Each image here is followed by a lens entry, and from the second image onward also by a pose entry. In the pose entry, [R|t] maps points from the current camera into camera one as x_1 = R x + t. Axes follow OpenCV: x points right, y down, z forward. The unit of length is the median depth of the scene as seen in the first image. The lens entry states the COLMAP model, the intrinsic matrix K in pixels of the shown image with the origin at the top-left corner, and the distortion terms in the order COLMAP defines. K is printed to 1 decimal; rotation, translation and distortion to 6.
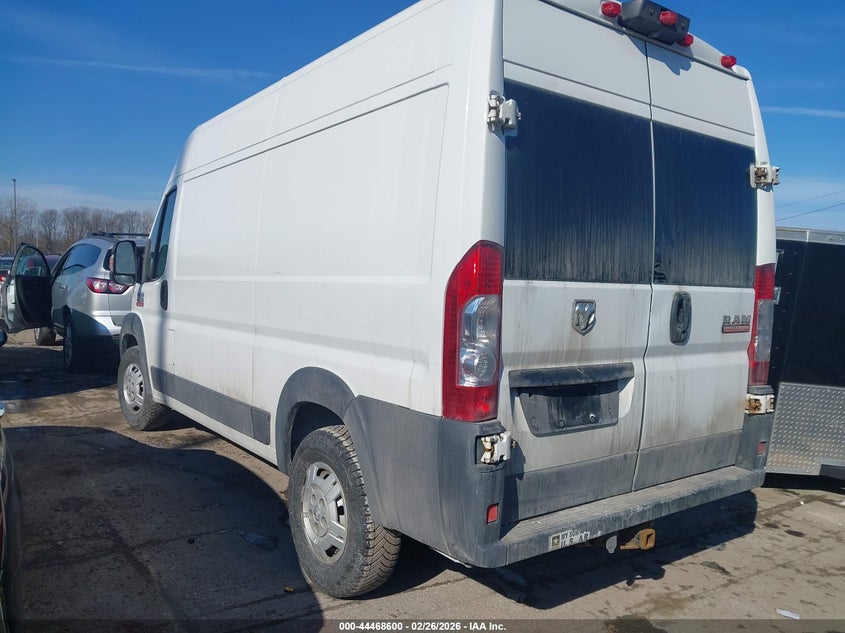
lens RADIAL K [[665.8, 0, 394.7], [0, 665.8, 320.7], [0, 0, 1]] dist [0.004760, -0.007658]
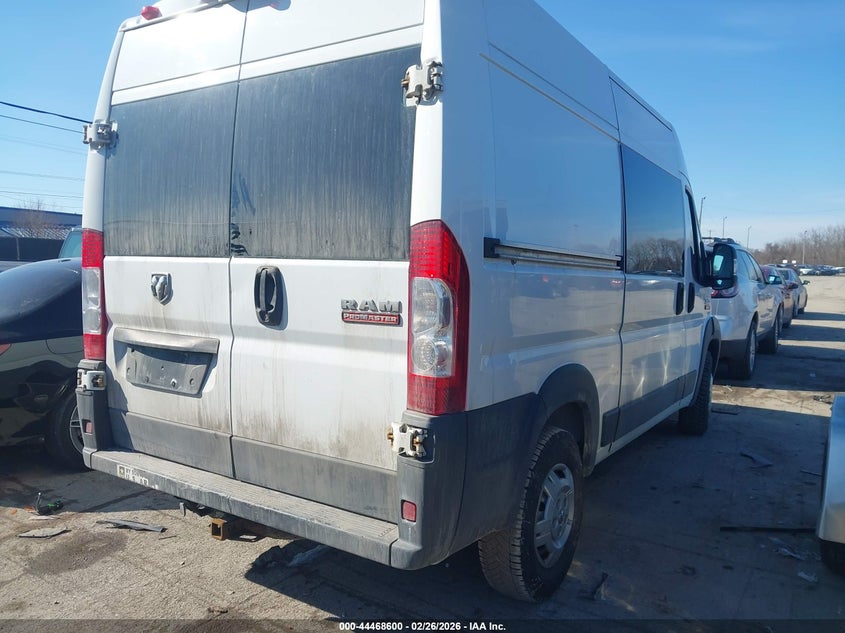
lens RADIAL K [[665.8, 0, 394.7], [0, 665.8, 320.7], [0, 0, 1]] dist [0.004760, -0.007658]
pose [[0.351683, 0.049879, -0.934789, 1.353309], [-0.068217, 0.997290, 0.027549, -0.008311], [0.933630, 0.054080, 0.354132, 0.898017]]
